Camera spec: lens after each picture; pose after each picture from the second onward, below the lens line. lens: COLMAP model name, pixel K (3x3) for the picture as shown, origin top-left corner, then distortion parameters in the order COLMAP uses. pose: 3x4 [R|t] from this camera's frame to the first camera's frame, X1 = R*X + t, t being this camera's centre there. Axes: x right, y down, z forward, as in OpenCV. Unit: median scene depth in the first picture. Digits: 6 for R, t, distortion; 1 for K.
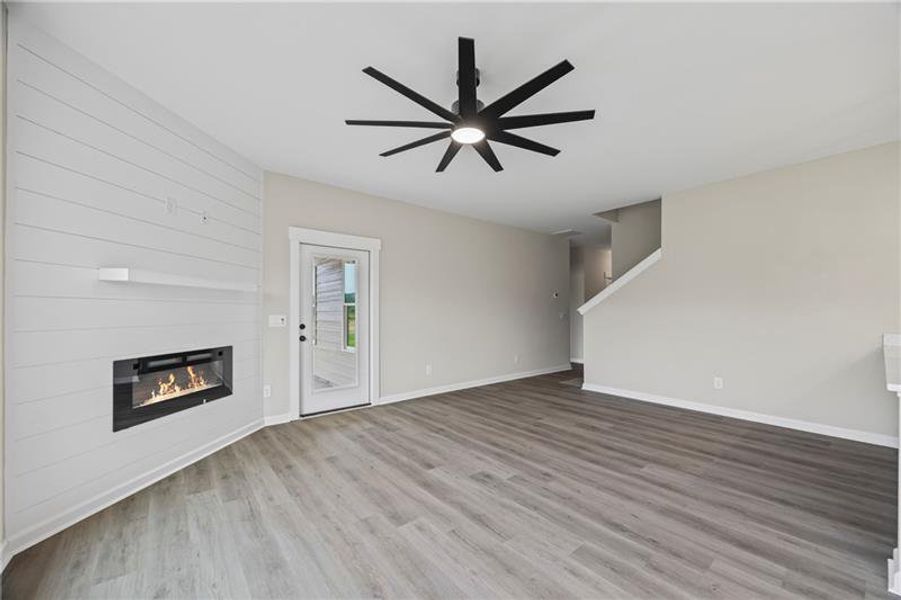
lens RADIAL K [[355.5, 0, 453.2], [0, 355.5, 312.3], [0, 0, 1]] dist [-0.002569, -0.000155]
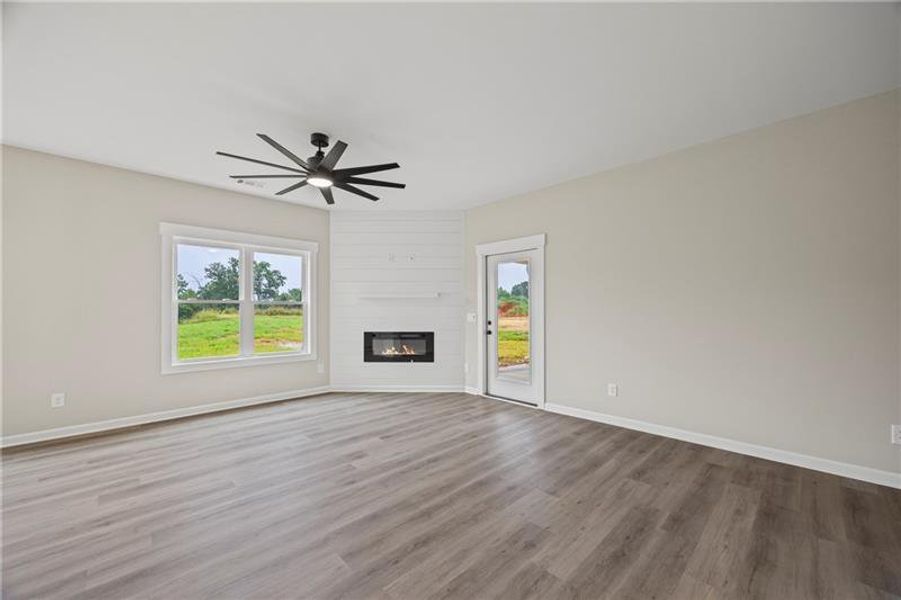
lens RADIAL K [[350.9, 0, 447.5], [0, 350.9, 306.2], [0, 0, 1]] dist [-0.000794, -0.000059]
pose [[0.077235, -0.011948, -0.996941, 1.029860], [0.000439, 0.999929, -0.011950, -0.003754], [0.997013, 0.000486, 0.077235, 0.994990]]
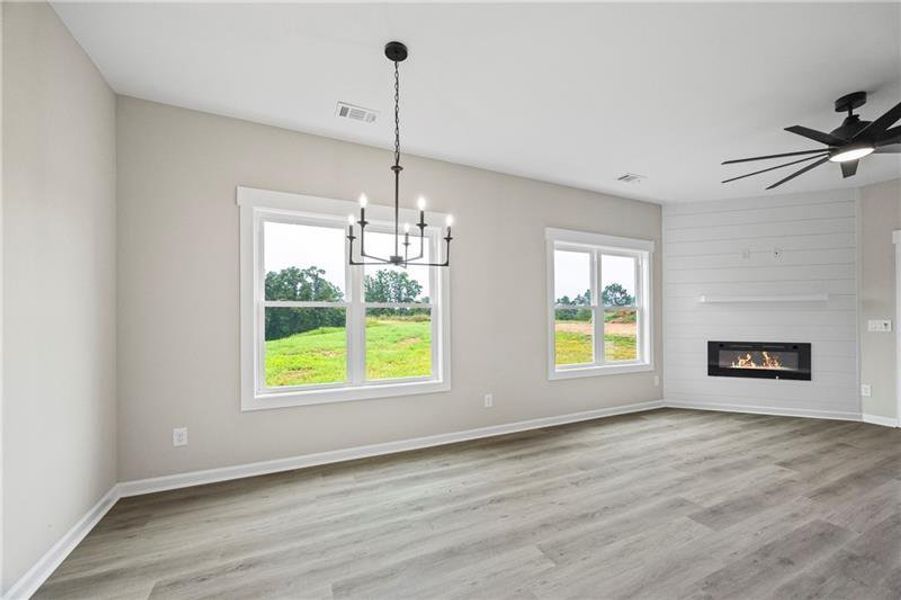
lens RADIAL K [[355.5, 0, 453.2], [0, 355.5, 312.3], [0, 0, 1]] dist [-0.002569, -0.000155]
pose [[-0.244141, -0.013466, -0.969646, 1.017622], [-0.000756, 0.999906, -0.013696, 0.000195], [0.969740, -0.002611, -0.244128, 0.050193]]
